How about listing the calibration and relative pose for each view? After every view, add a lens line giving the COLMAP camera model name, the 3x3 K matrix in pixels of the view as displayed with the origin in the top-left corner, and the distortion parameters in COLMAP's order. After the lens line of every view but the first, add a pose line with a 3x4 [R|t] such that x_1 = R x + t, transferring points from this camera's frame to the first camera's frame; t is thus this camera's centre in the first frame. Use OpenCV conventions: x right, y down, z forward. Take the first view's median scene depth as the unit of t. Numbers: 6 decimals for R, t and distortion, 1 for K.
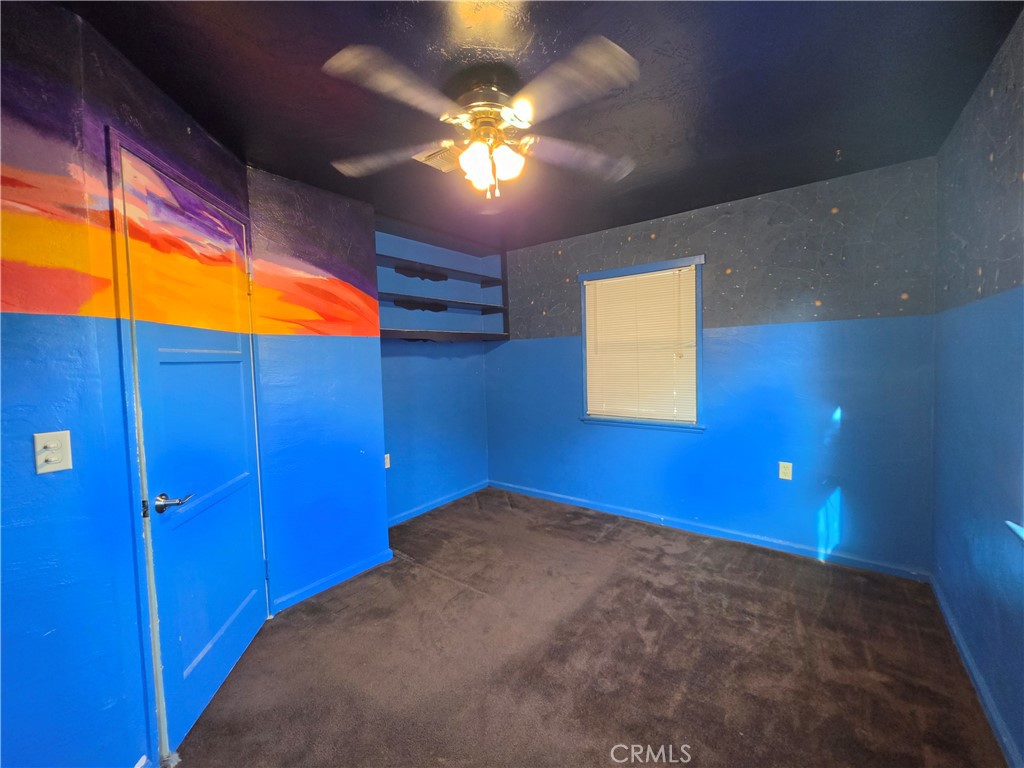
lens RADIAL K [[416.6, 0, 511.0], [0, 416.6, 376.7], [0, 0, 1]] dist [-0.000796, 0.000273]
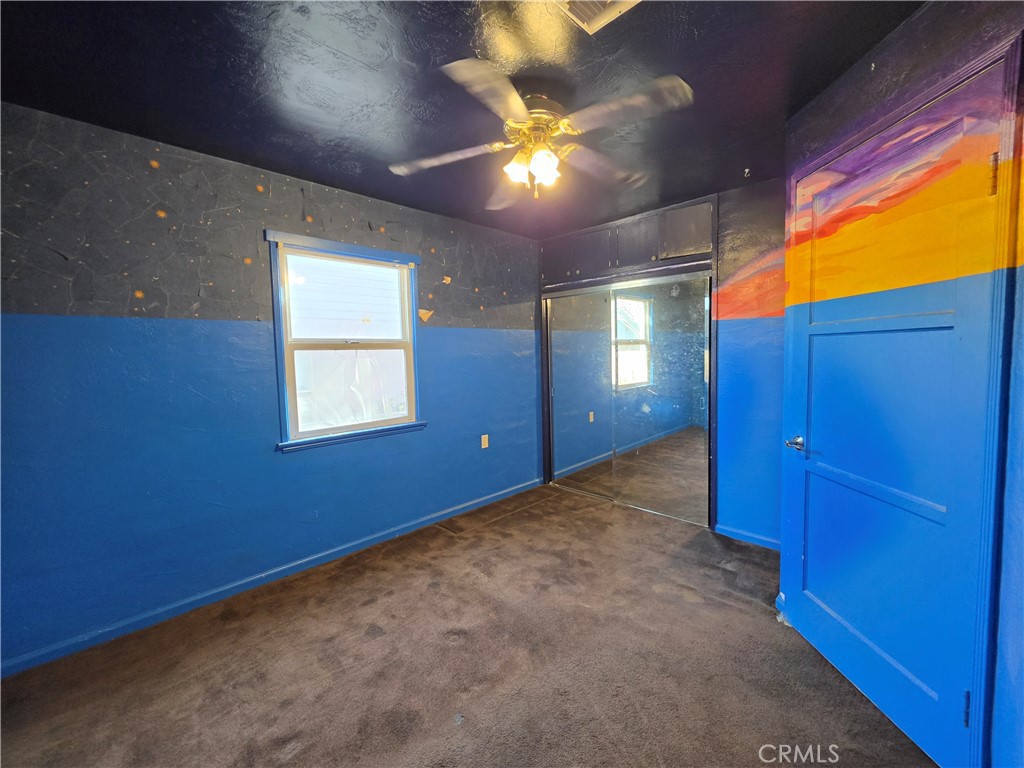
lens RADIAL K [[416.6, 0, 511.0], [0, 416.6, 376.7], [0, 0, 1]] dist [-0.000796, 0.000273]
pose [[-0.988363, 0.042120, 0.146163, -0.132233], [0.057334, 0.993183, 0.101493, -0.081893], [-0.140891, 0.108692, -0.984040, 2.225660]]
